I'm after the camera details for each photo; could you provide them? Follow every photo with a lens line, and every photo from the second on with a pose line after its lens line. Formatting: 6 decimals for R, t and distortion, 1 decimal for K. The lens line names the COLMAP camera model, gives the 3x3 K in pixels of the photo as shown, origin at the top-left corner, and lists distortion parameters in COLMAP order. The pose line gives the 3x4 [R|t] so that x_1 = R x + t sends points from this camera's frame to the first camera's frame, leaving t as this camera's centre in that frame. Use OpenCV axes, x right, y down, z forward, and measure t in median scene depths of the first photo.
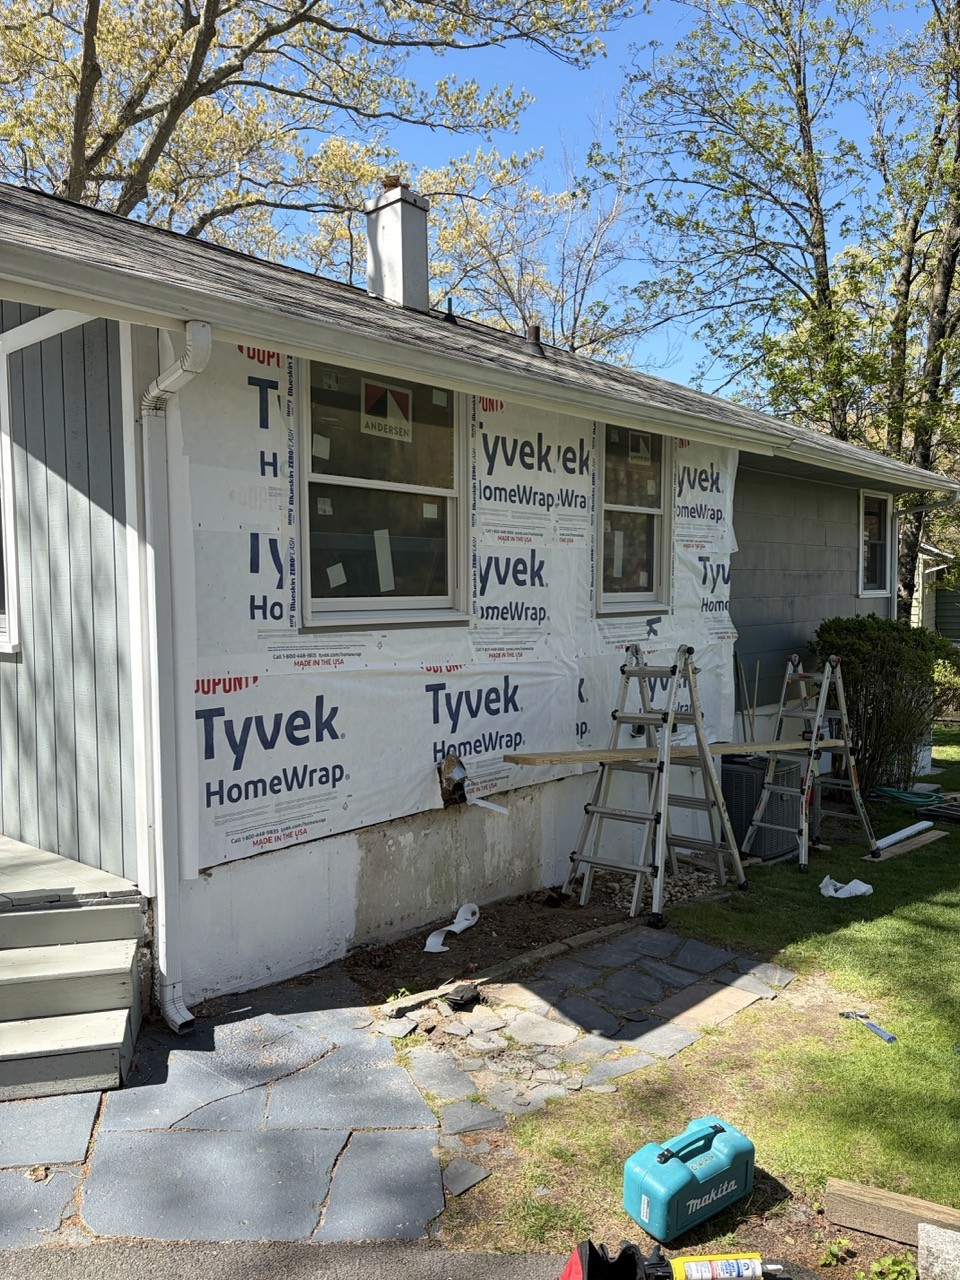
lens RADIAL K [[968.3, 0, 471.3], [0, 968.3, 638.5], [0, 0, 1]] dist [0.024889, -0.000111]
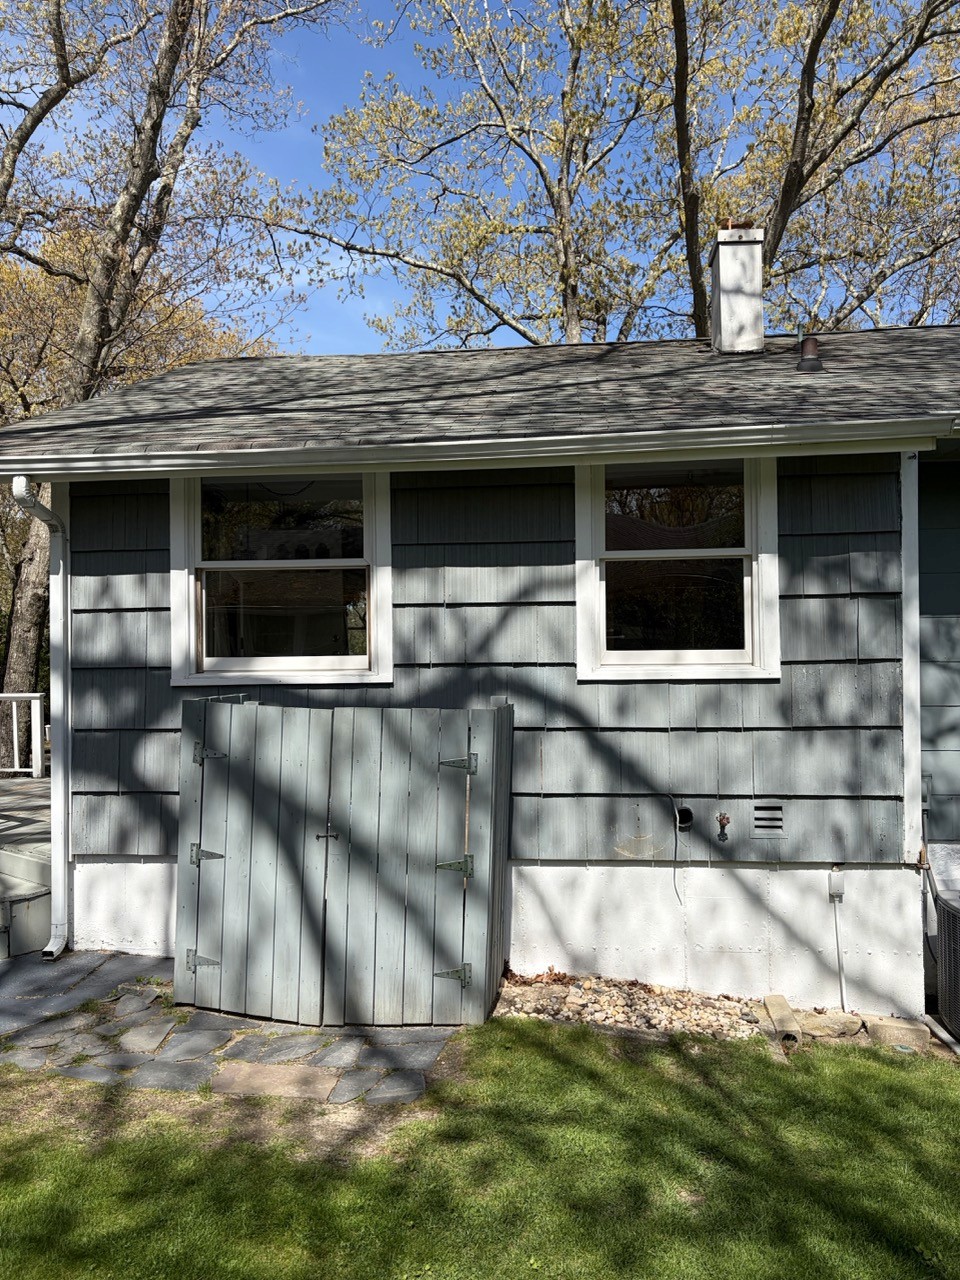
lens RADIAL K [[968.3, 0, 476.6], [0, 968.3, 628.5], [0, 0, 1]] dist [0.024889, -0.000111]
pose [[0.594963, -0.034269, -0.803022, 0.345132], [-0.035033, 0.997036, -0.068504, -0.001432], [0.802990, 0.068889, 0.591998, 0.171852]]
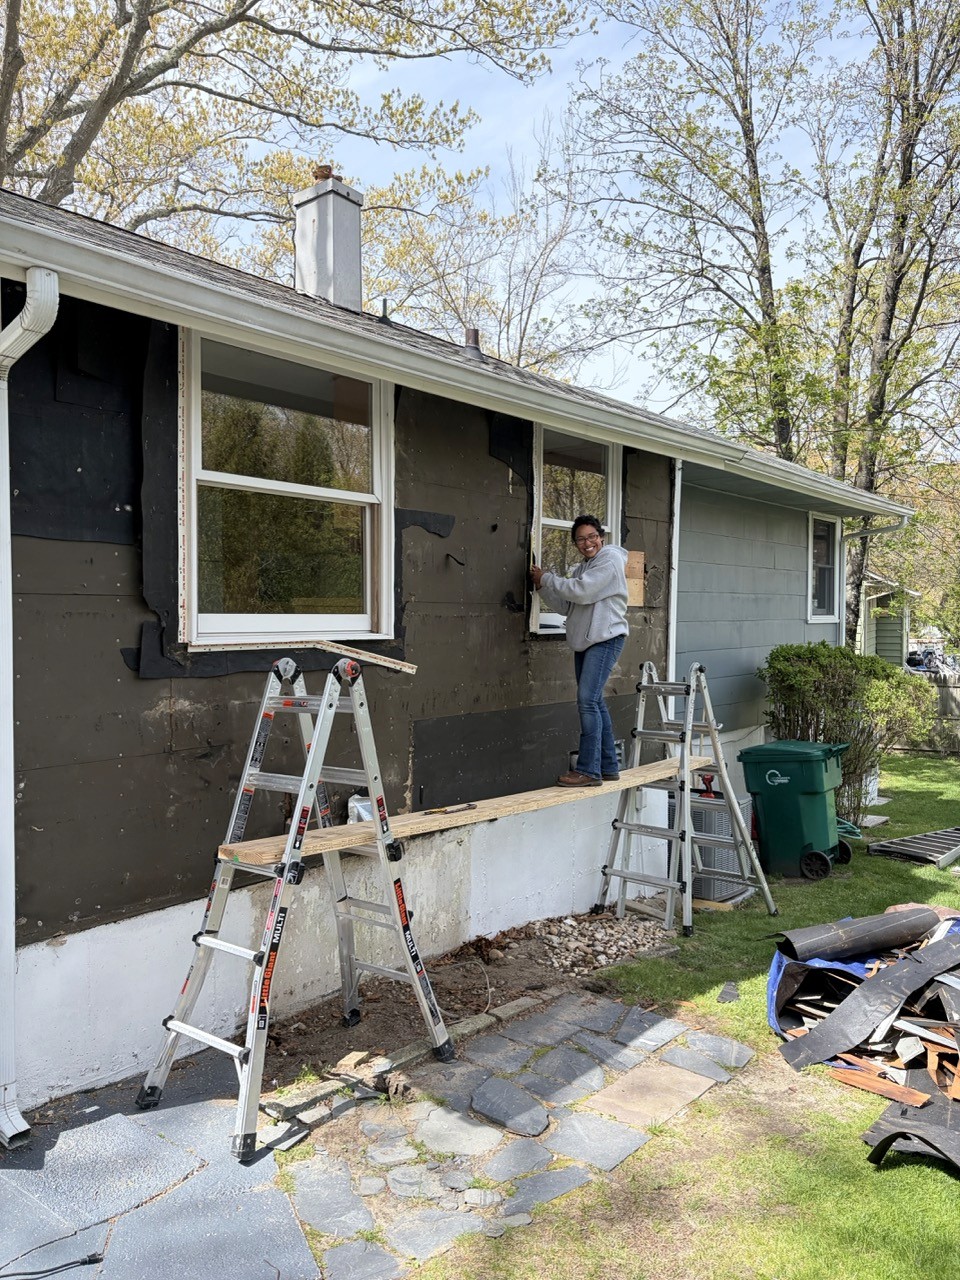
lens RADIAL K [[968.3, 0, 470.3], [0, 968.3, 635.0], [0, 0, 1]] dist [0.024889, -0.000111]
pose [[0.998451, 0.011230, 0.054494, 0.008892], [-0.009756, 0.999581, -0.027243, -0.000204], [-0.054777, 0.026669, 0.998142, 0.044240]]
